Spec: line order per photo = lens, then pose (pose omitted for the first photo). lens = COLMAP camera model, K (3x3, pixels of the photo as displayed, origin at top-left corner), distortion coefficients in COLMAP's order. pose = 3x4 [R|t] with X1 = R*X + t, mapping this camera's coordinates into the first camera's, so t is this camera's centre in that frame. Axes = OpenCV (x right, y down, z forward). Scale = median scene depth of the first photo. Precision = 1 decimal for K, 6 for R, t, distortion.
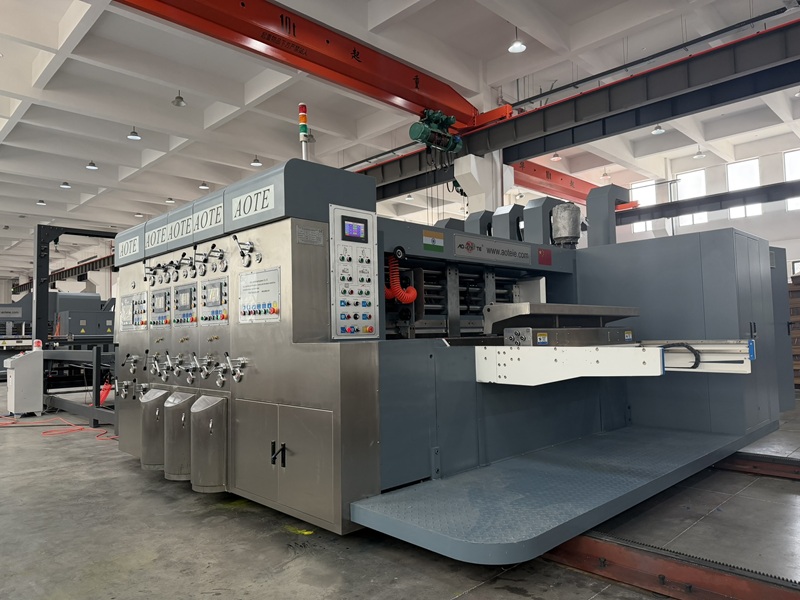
lens RADIAL K [[563.6, 0, 394.7], [0, 563.6, 301.6], [0, 0, 1]] dist [0.038754, -0.052586]
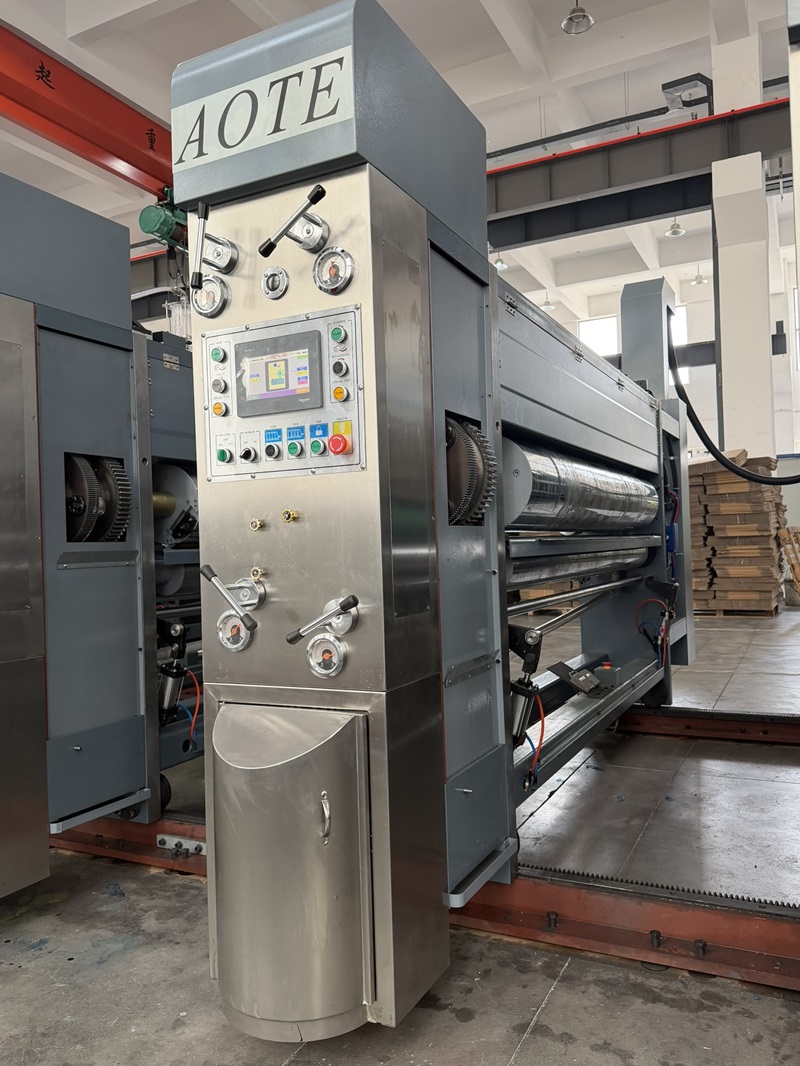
lens RADIAL K [[810.5, 0, 394.1], [0, 810.5, 539.4], [0, 0, 1]] dist [0.013062, -0.045691]
pose [[0.949410, -0.001007, 0.314038, -0.327398], [-0.012957, 0.999018, 0.042376, 0.050256], [-0.313773, -0.044301, 0.948464, 0.529685]]
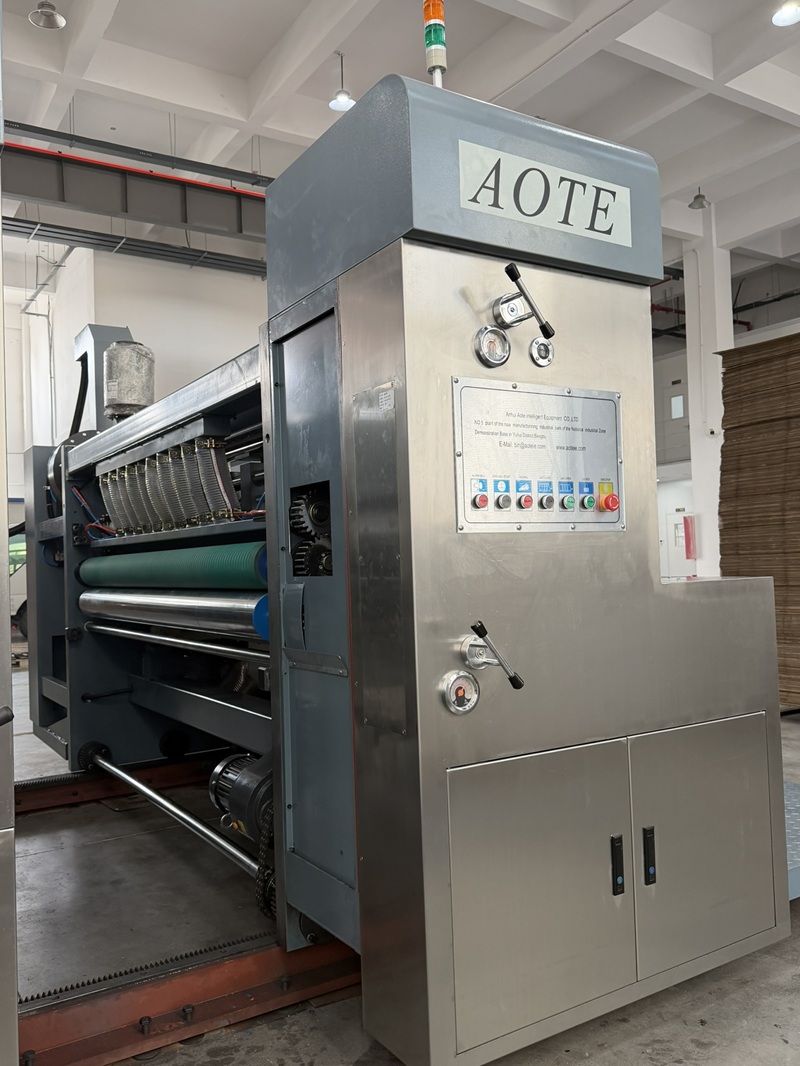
lens RADIAL K [[861.0, 0, 396.1], [0, 861.0, 545.5], [0, 0, 1]] dist [0.056419, -0.097222]
pose [[0.206341, 0.034577, 0.977869, -0.806786], [-0.025058, 0.999234, -0.030045, 0.065021], [-0.978159, -0.018304, 0.207050, 0.987647]]
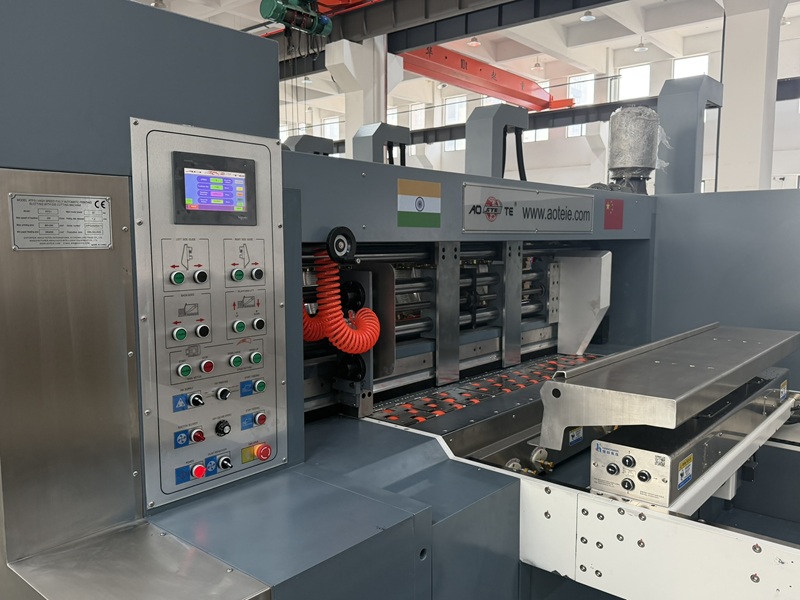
lens RADIAL K [[646.1, 0, 390.6], [0, 646.1, 301.1], [0, 0, 1]] dist [0.056419, -0.097222]
pose [[0.996066, 0.011779, 0.087823, 0.003980], [-0.025327, 0.987624, 0.154783, -0.124470], [-0.084913, -0.156399, 0.984037, 0.567880]]
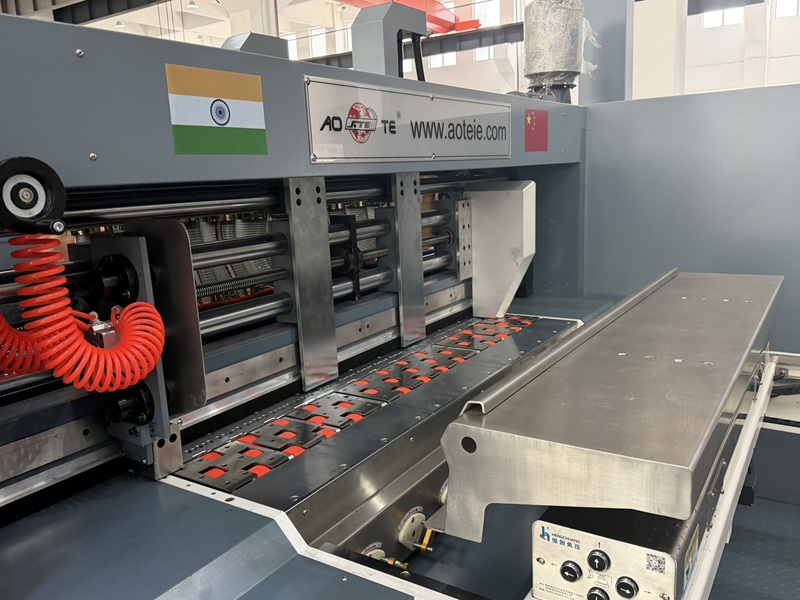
lens RADIAL K [[646.1, 0, 403.9], [0, 646.1, 305.0], [0, 0, 1]] dist [0.056419, -0.097222]
pose [[0.972121, -0.070631, 0.223591, 0.087967], [0.012031, 0.967322, 0.253265, -0.109697], [-0.234173, -0.243515, 0.941203, 0.789203]]
